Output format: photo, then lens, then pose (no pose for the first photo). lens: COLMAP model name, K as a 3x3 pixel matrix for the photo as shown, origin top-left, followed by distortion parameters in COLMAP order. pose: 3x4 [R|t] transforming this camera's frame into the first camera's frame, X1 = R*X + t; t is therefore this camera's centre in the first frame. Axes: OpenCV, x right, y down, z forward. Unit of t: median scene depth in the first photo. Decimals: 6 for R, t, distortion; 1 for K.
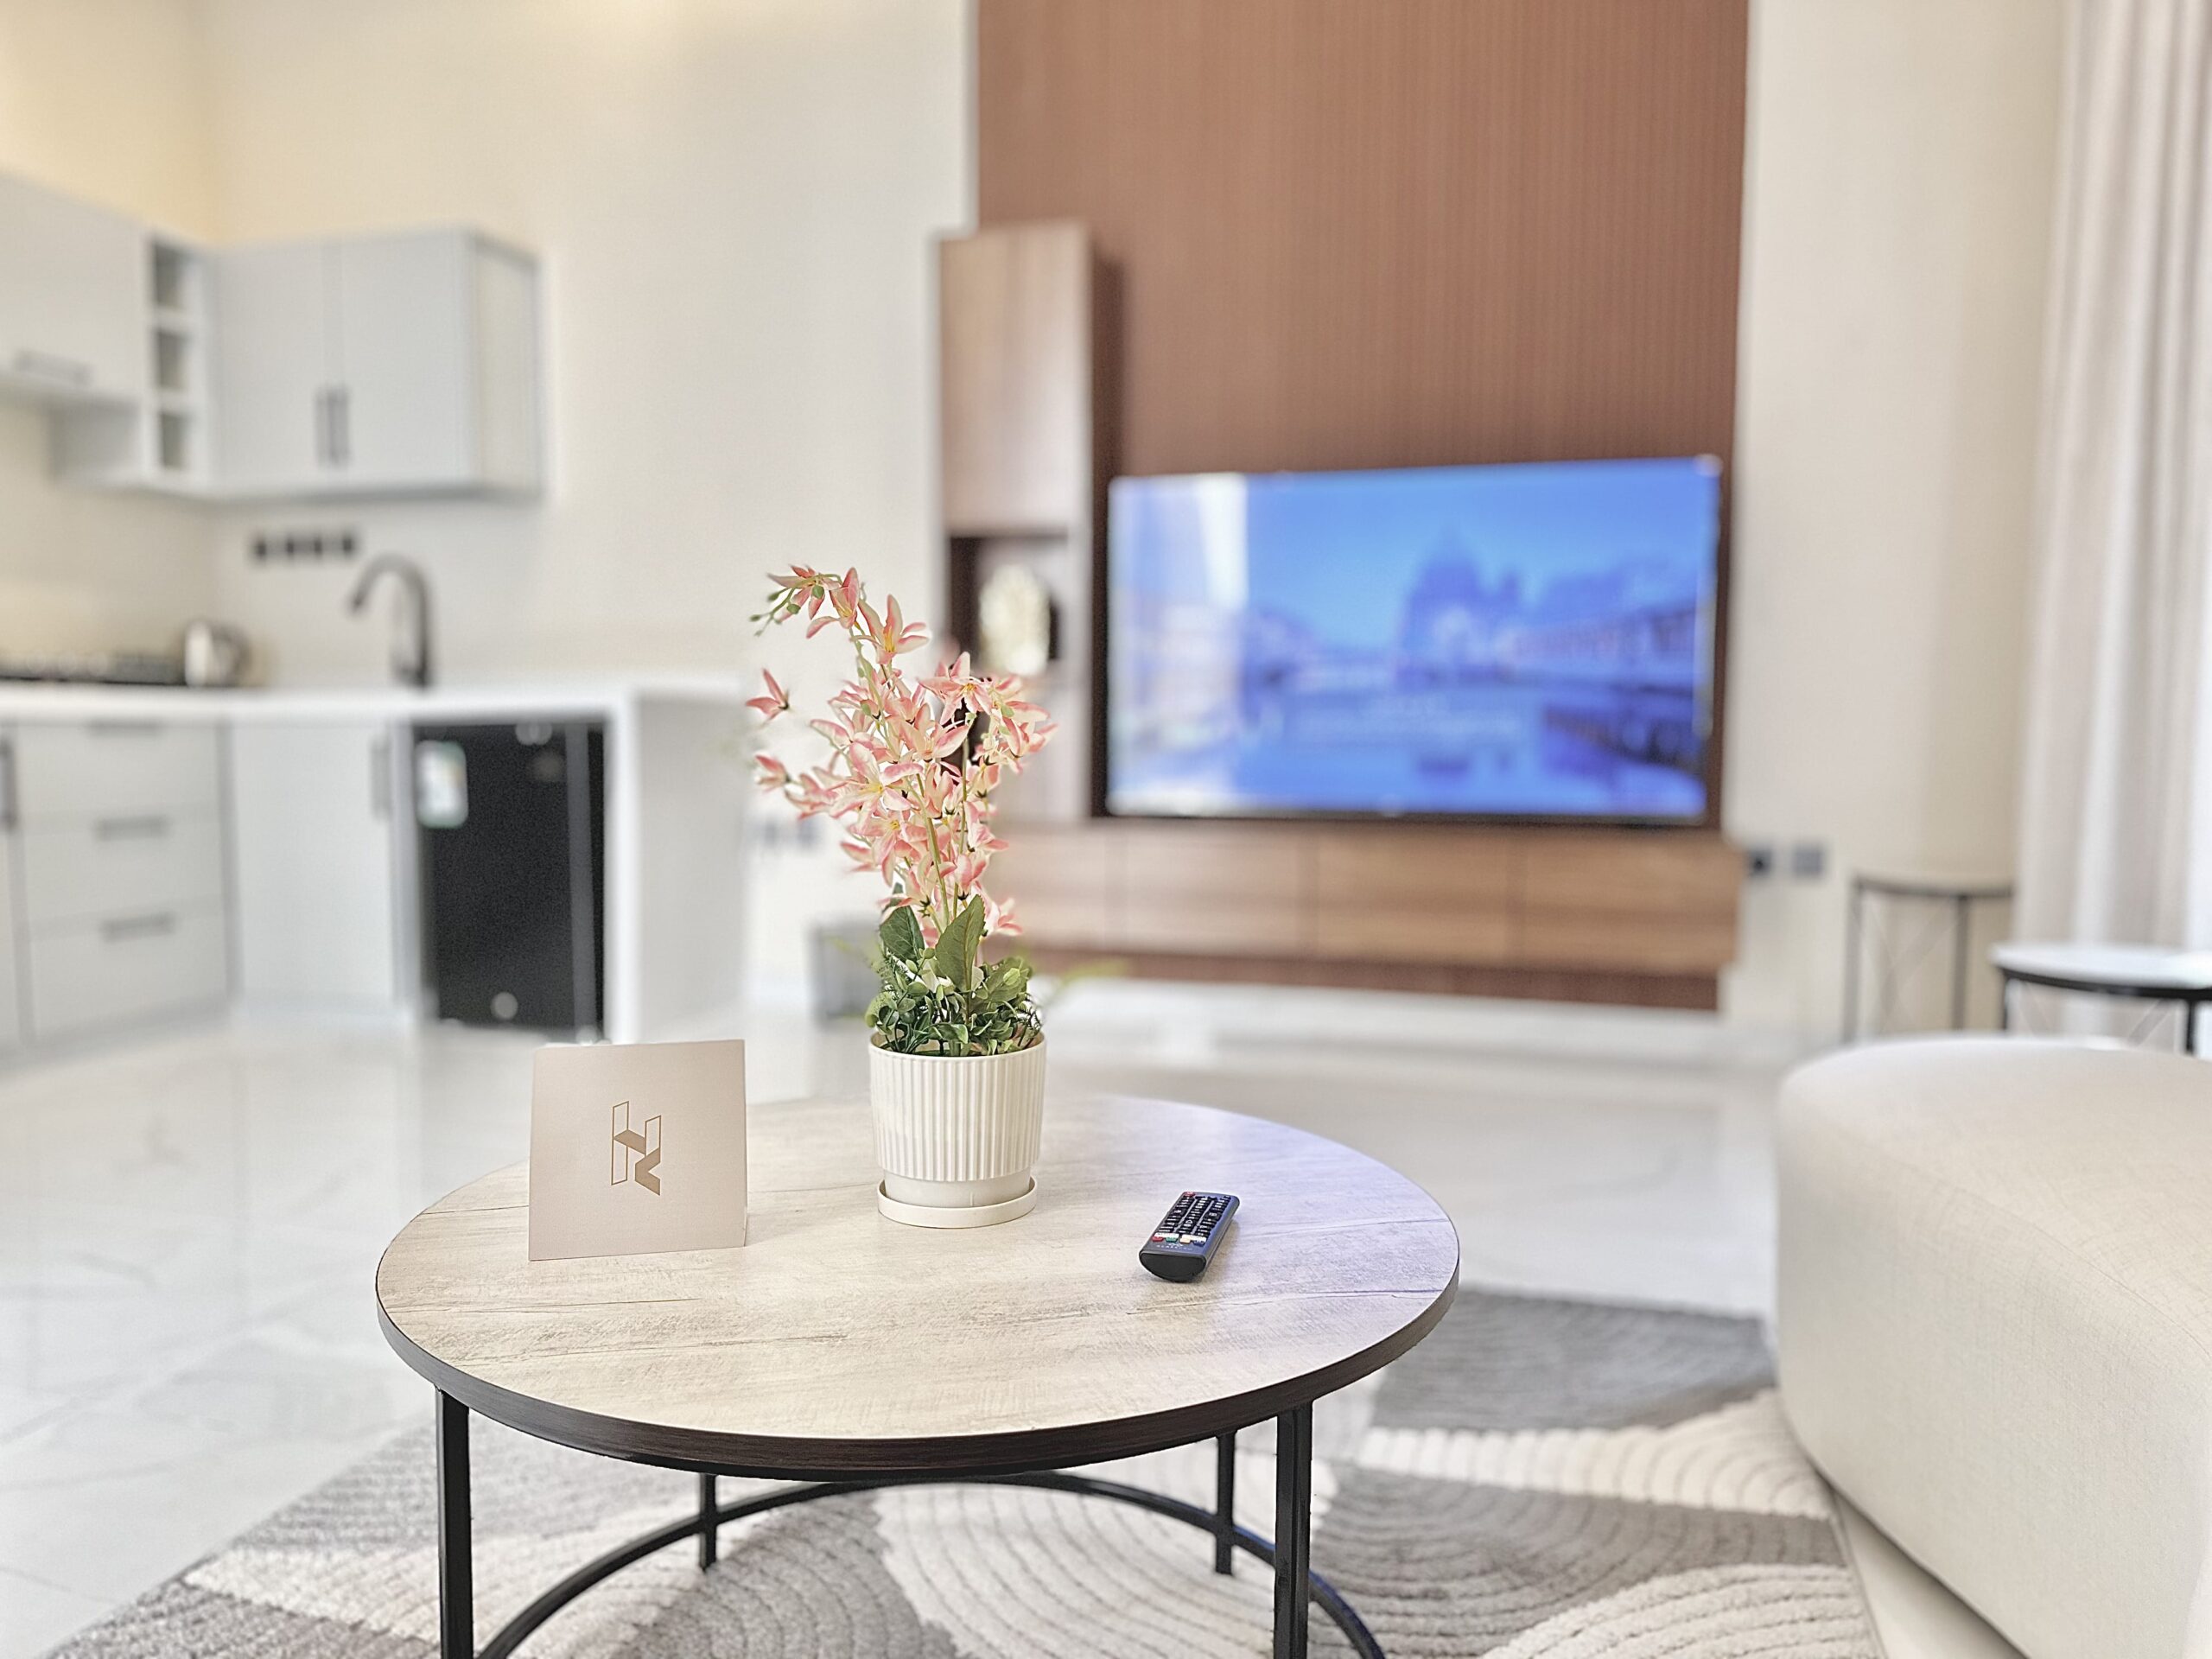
lens RADIAL K [[1567.4, 0, 1096.7], [0, 1567.4, 840.1], [0, 0, 1]] dist [-0.007333, 0.002977]
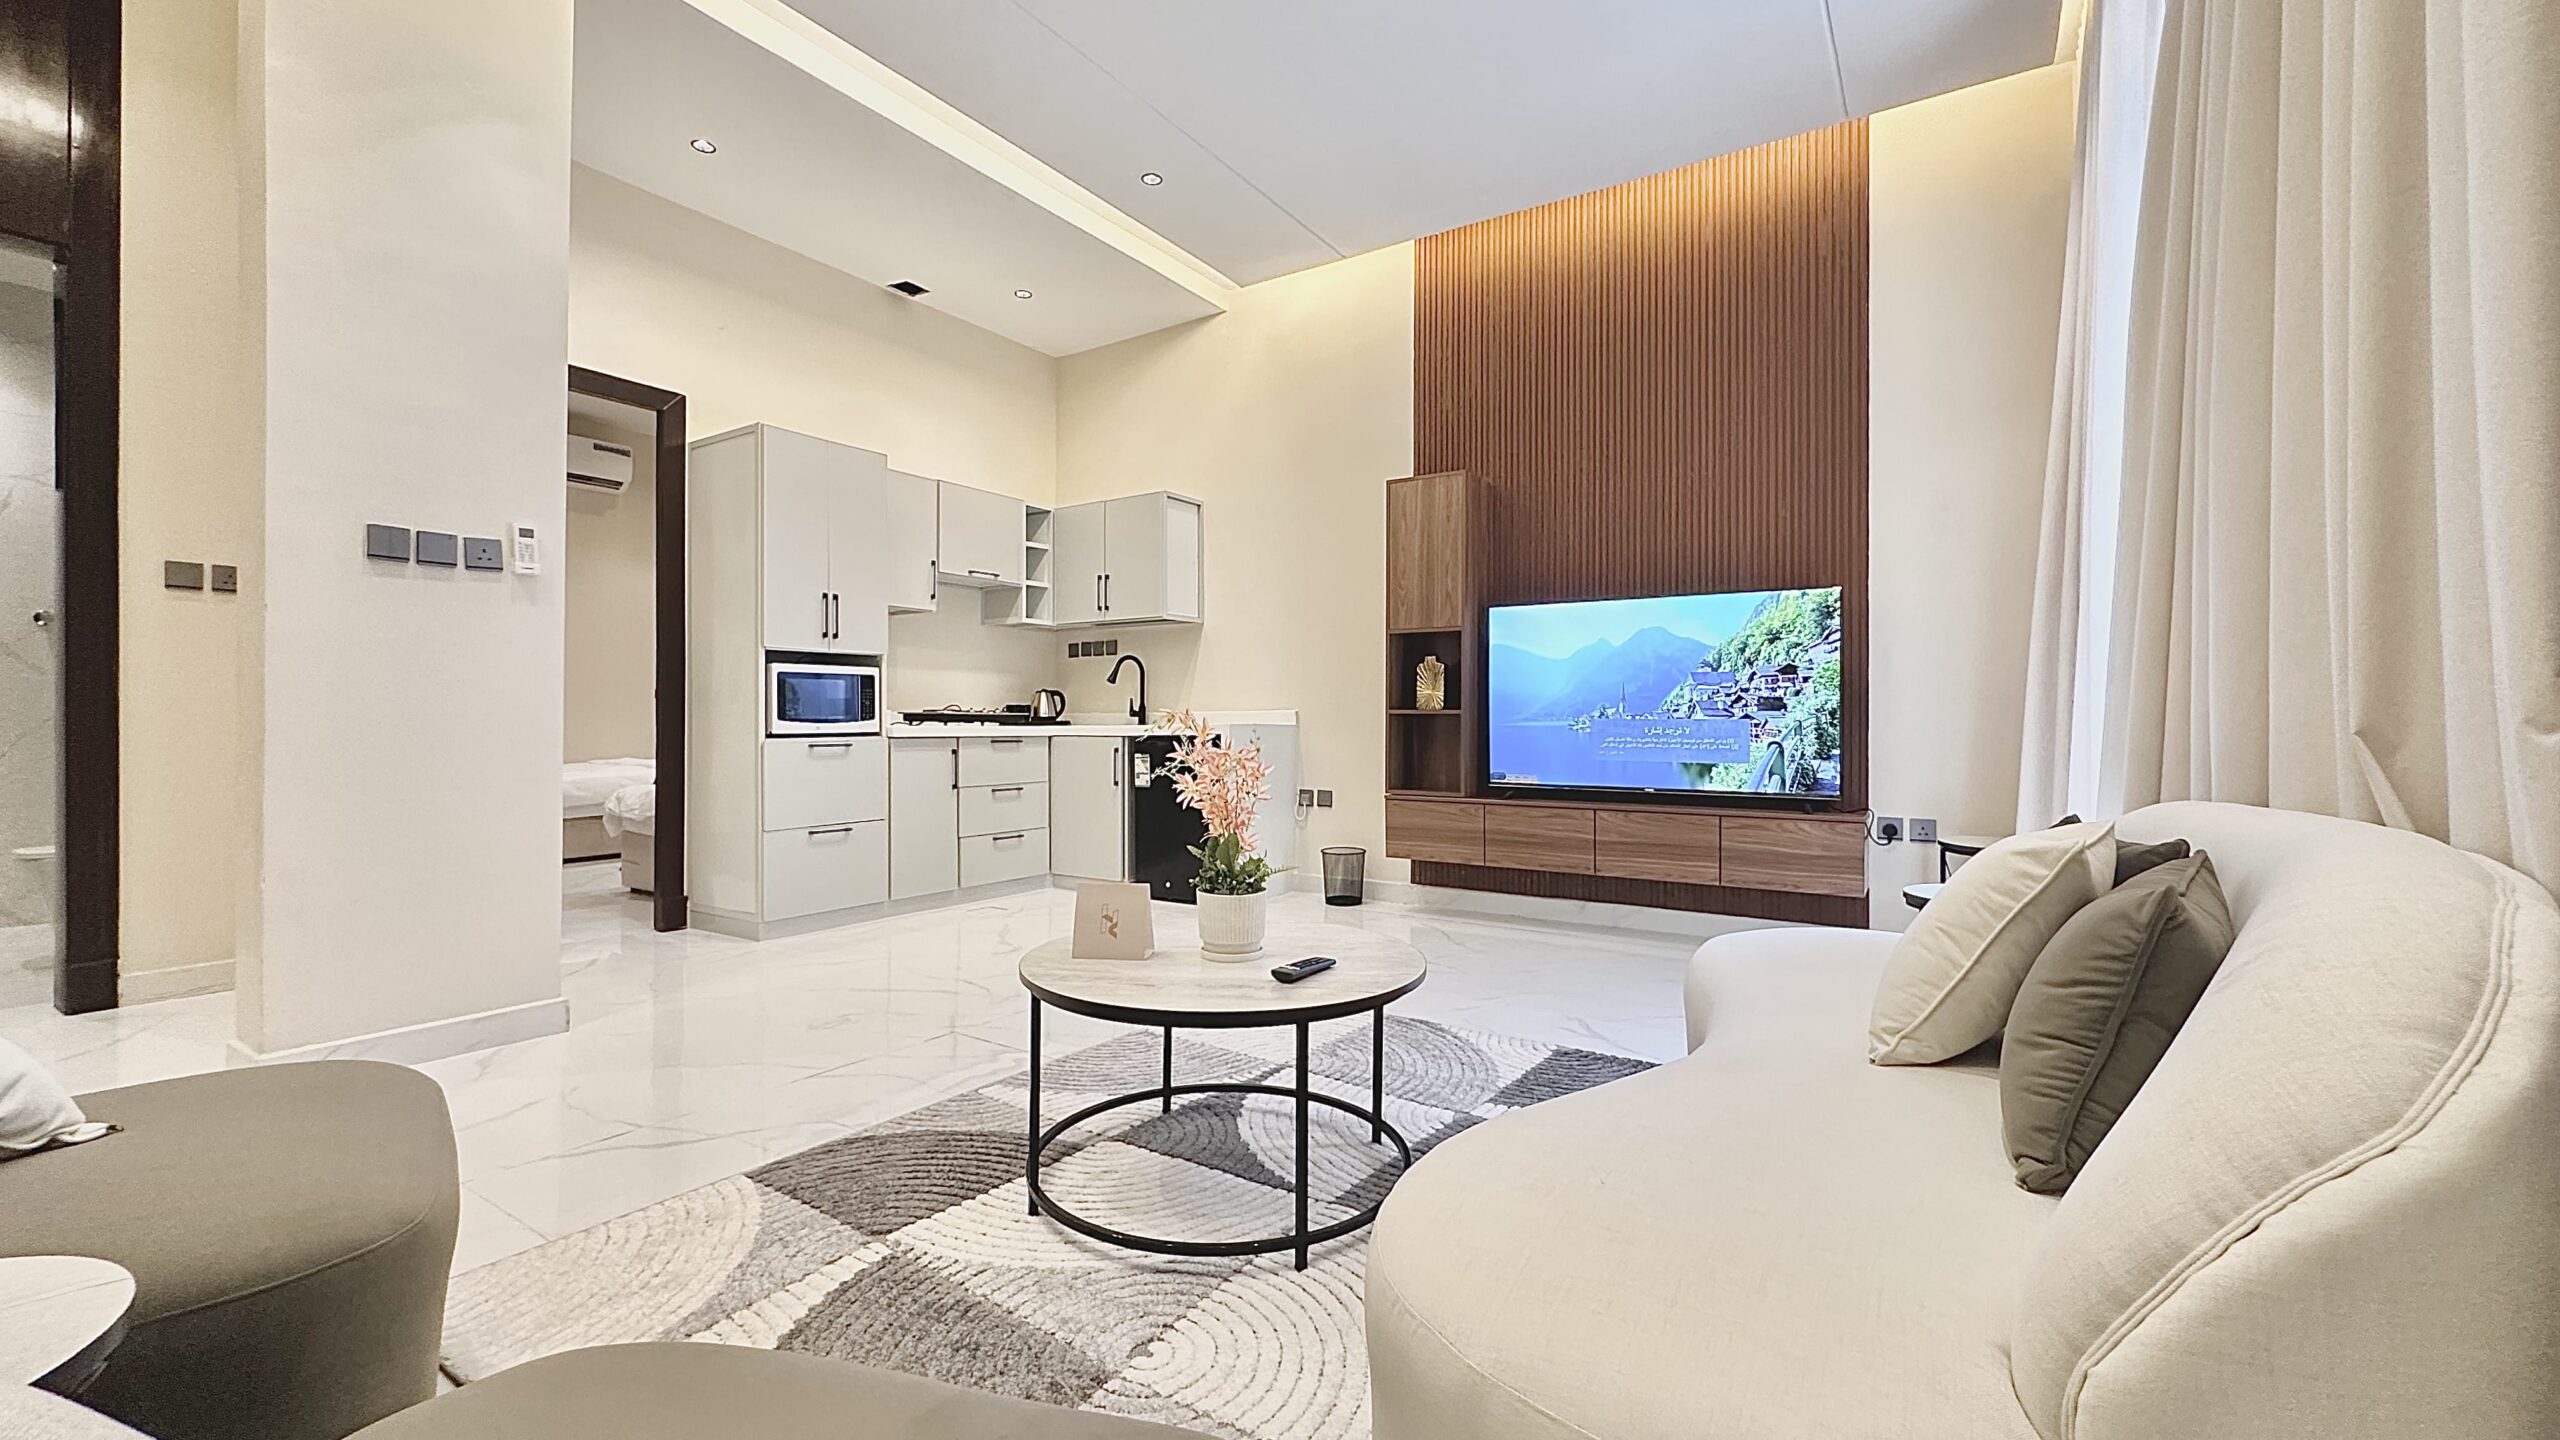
lens RADIAL K [[1019.3, 0, 1276.4], [0, 1019.3, 720.3], [0, 0, 1]] dist [-0.000401, 0.001119]
pose [[0.947814, -0.002625, -0.318814, 0.161237], [-0.021419, 0.997183, -0.071888, -0.009786], [0.318105, 0.074965, 0.945087, -0.182788]]
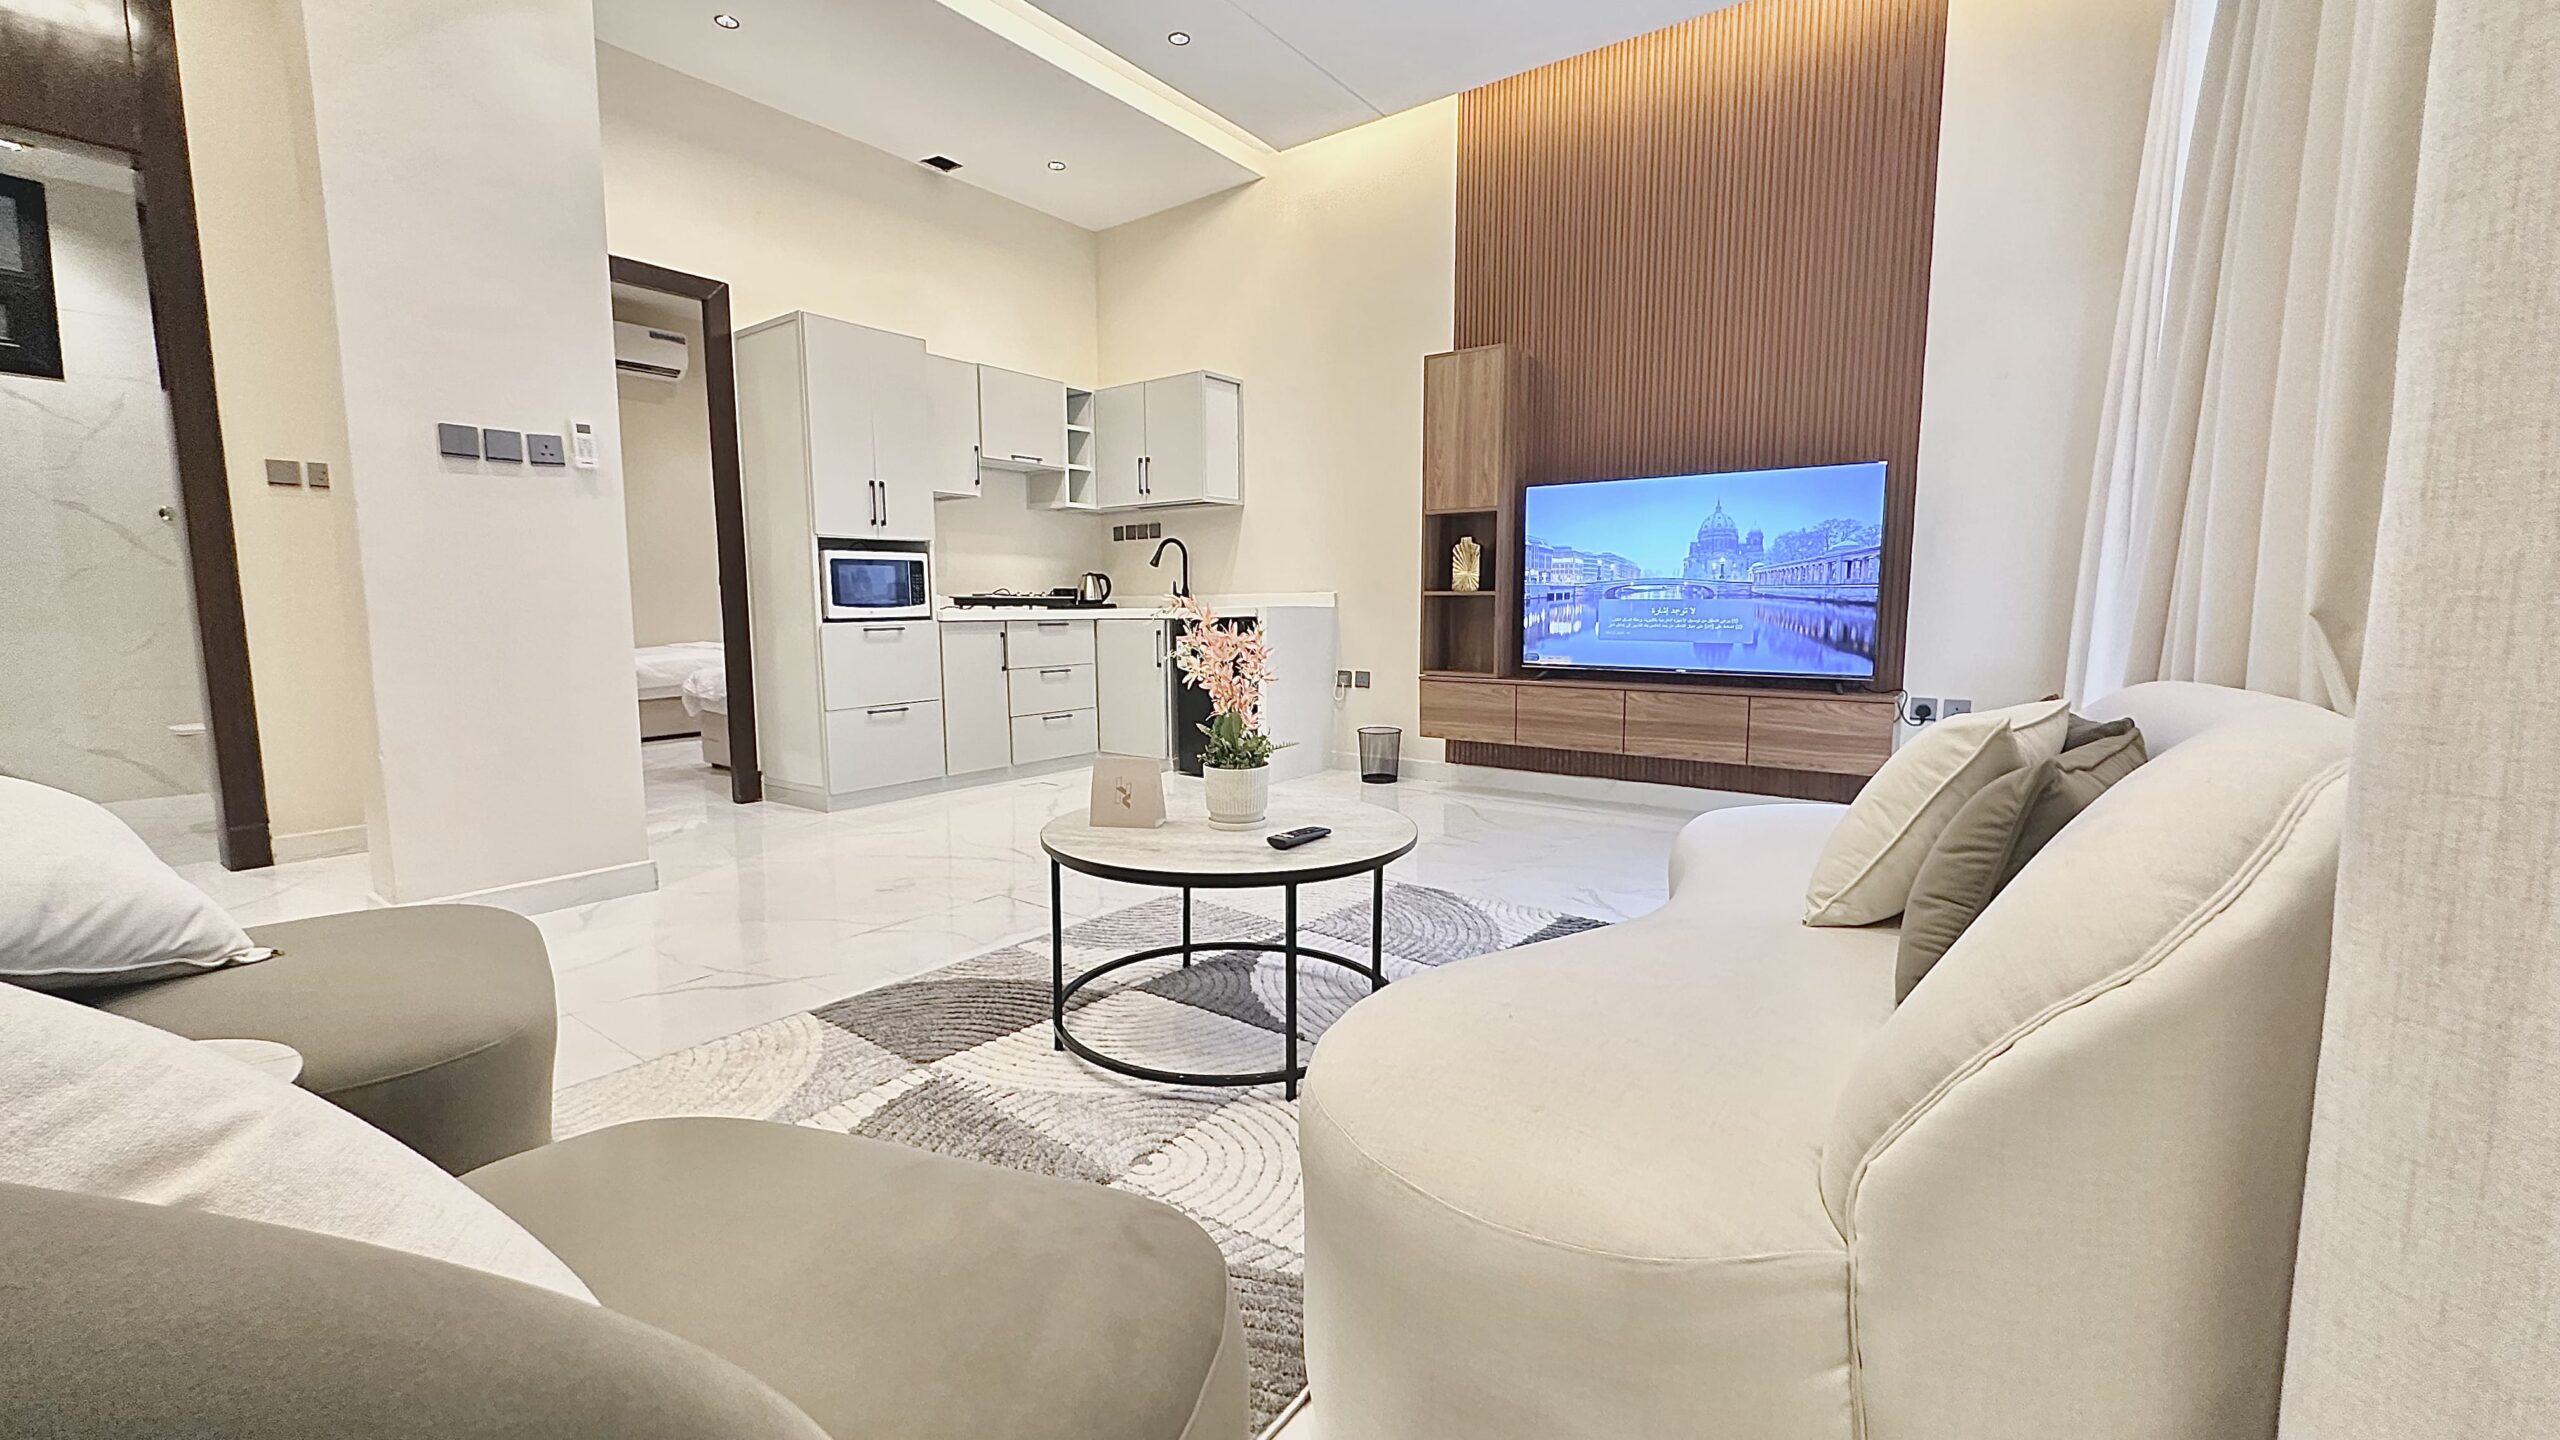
lens RADIAL K [[1019.3, 0, 1278.0], [0, 1019.3, 718.5], [0, 0, 1]] dist [-0.000401, 0.001119]
pose [[0.927022, 0.035195, -0.373351, 0.201755], [-0.020197, 0.998827, 0.044010, -0.010541], [0.374462, -0.033258, 0.926646, -0.197917]]
